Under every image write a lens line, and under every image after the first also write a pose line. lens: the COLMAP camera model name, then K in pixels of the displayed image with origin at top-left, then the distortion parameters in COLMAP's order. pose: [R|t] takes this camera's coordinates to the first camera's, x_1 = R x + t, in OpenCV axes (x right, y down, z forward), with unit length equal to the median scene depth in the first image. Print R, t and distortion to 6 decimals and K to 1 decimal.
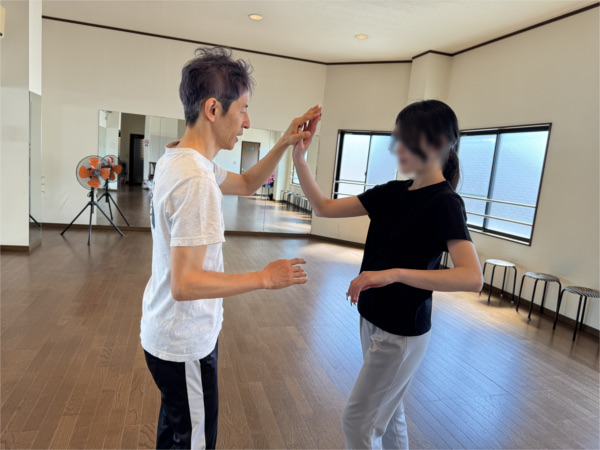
lens RADIAL K [[421.2, 0, 303.5], [0, 421.2, 228.5], [0, 0, 1]] dist [0.018059, -0.028316]
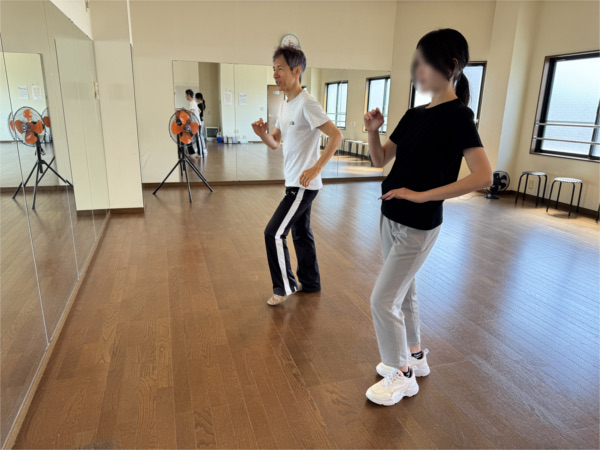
lens RADIAL K [[421.2, 0, 303.3], [0, 421.2, 226.7], [0, 0, 1]] dist [0.018059, -0.028316]
pose [[0.997171, -0.074702, 0.008338, -0.271344], [0.073099, 0.989599, 0.123897, -0.008080], [-0.017507, -0.122937, 0.992260, 0.010892]]
